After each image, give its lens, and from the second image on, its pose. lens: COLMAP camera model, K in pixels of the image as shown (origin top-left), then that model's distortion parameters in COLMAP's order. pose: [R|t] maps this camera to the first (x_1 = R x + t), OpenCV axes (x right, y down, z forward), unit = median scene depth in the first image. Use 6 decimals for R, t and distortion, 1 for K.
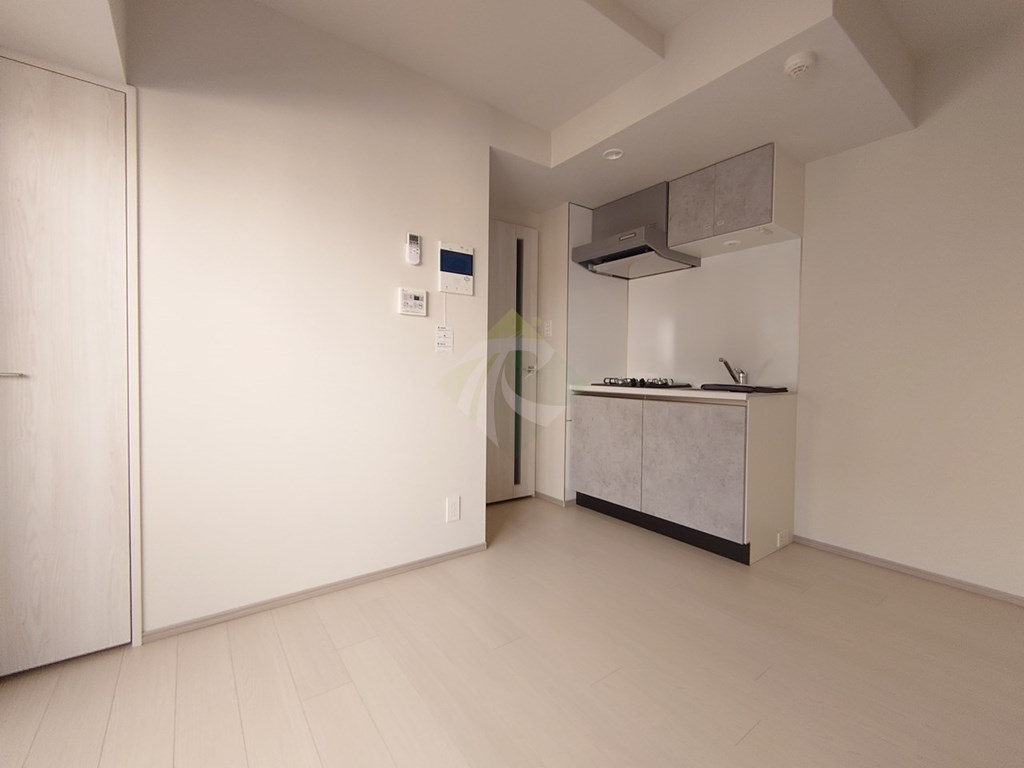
lens RADIAL K [[435.5, 0, 512.0], [0, 435.5, 382.7], [0, 0, 1]] dist [-0.008339, -0.000674]
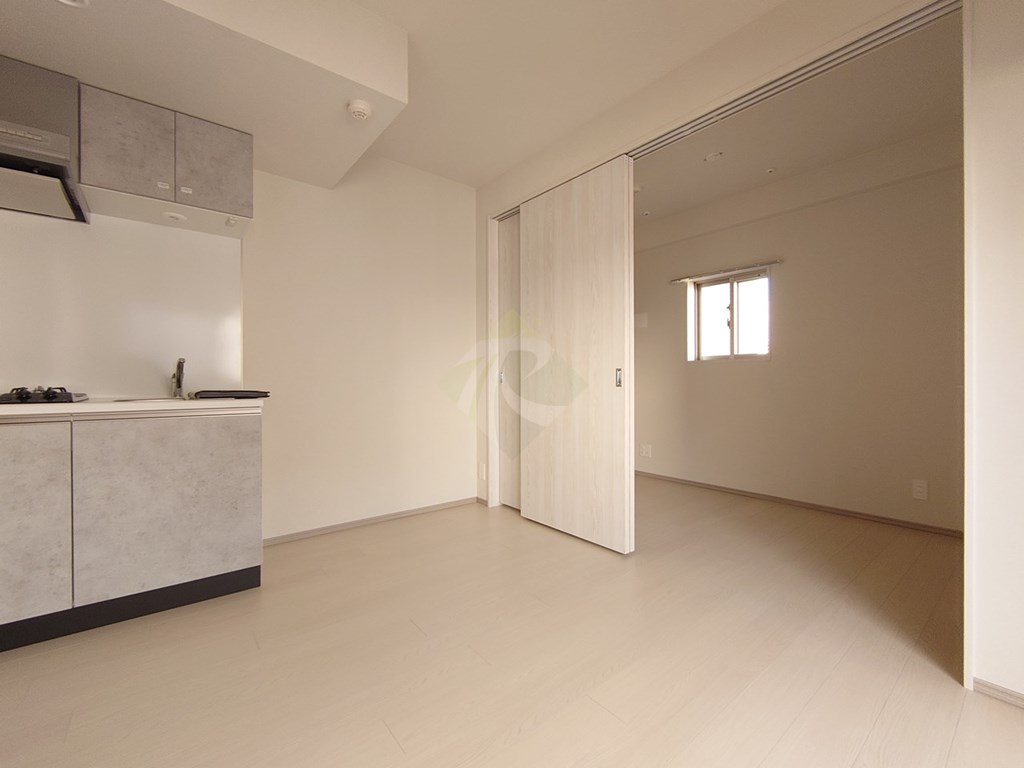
lens RADIAL K [[435.5, 0, 508.6], [0, 435.5, 381.0], [0, 0, 1]] dist [-0.008339, -0.000674]
pose [[-0.036562, -0.014154, 0.999231, -0.355185], [0.028735, 0.999471, 0.015209, -0.010883], [-0.998918, 0.029269, -0.036136, 0.457486]]
